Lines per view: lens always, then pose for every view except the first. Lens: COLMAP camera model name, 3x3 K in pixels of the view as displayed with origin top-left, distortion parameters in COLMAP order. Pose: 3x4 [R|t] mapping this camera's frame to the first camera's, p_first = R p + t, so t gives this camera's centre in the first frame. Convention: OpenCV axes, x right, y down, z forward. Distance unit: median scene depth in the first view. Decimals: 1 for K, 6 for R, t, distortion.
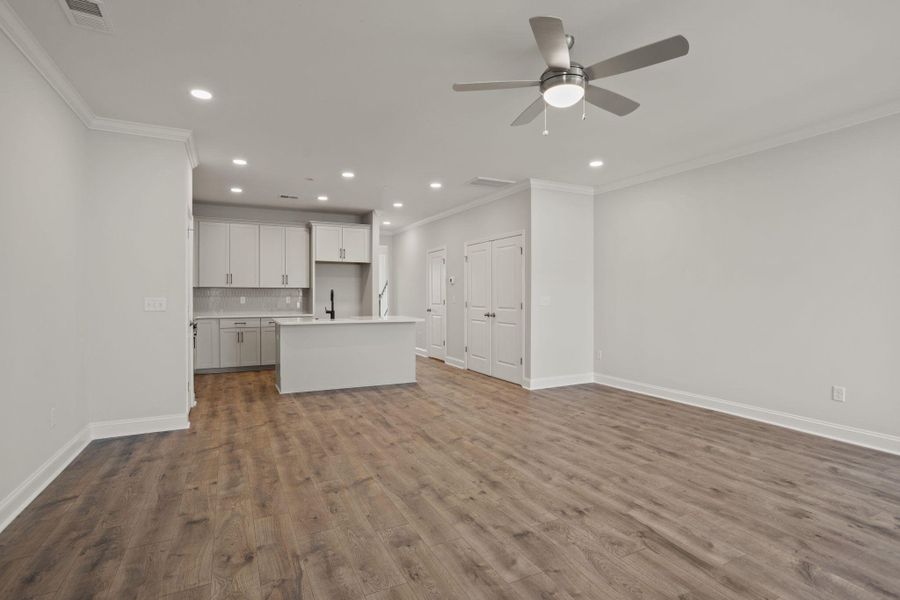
lens RADIAL K [[438.8, 0, 443.3], [0, 438.8, 299.4], [0, 0, 1]] dist [-0.049047, 0.039249]
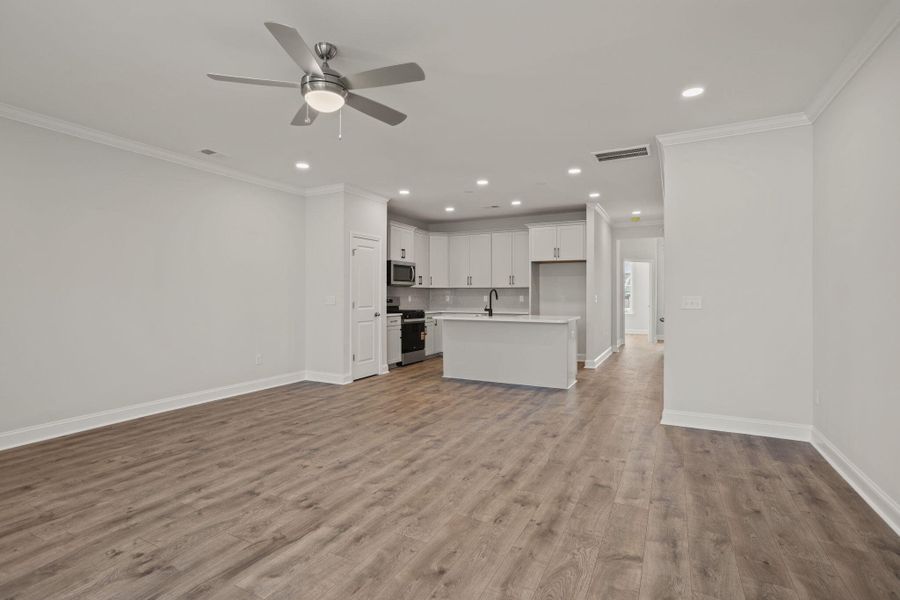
lens RADIAL K [[438.8, 0, 443.3], [0, 438.8, 299.4], [0, 0, 1]] dist [-0.049047, 0.039249]
pose [[0.584564, 0.006657, -0.811320, 1.007609], [-0.006597, 0.999972, 0.003452, -0.000446], [0.811321, 0.003334, 0.584592, 0.501756]]
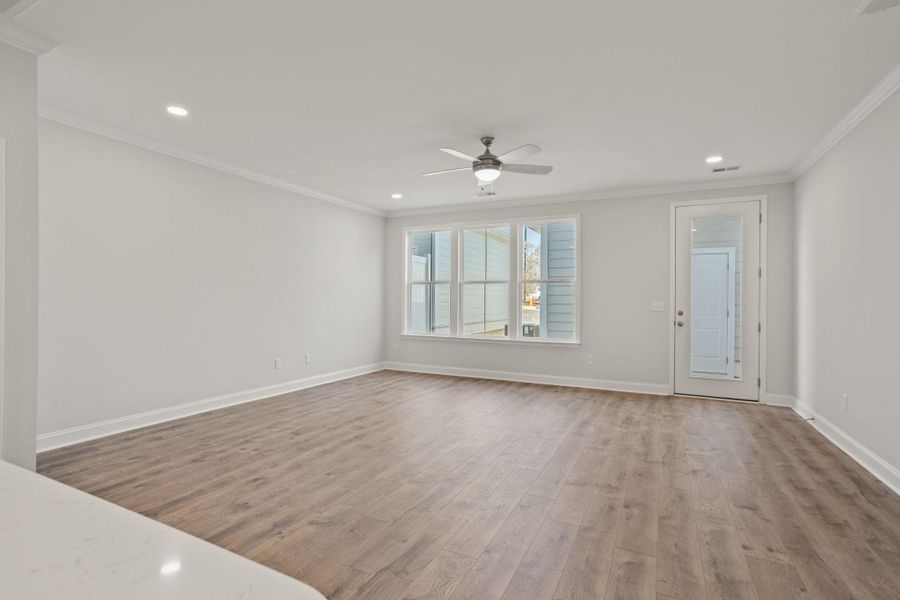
lens RADIAL K [[438.8, 0, 443.3], [0, 438.8, 299.4], [0, 0, 1]] dist [-0.049047, 0.039249]
pose [[-0.596850, -0.005831, 0.802332, -0.719059], [0.000018, 0.999973, 0.007281, -0.015710], [-0.802353, 0.004360, -0.596834, 1.649491]]
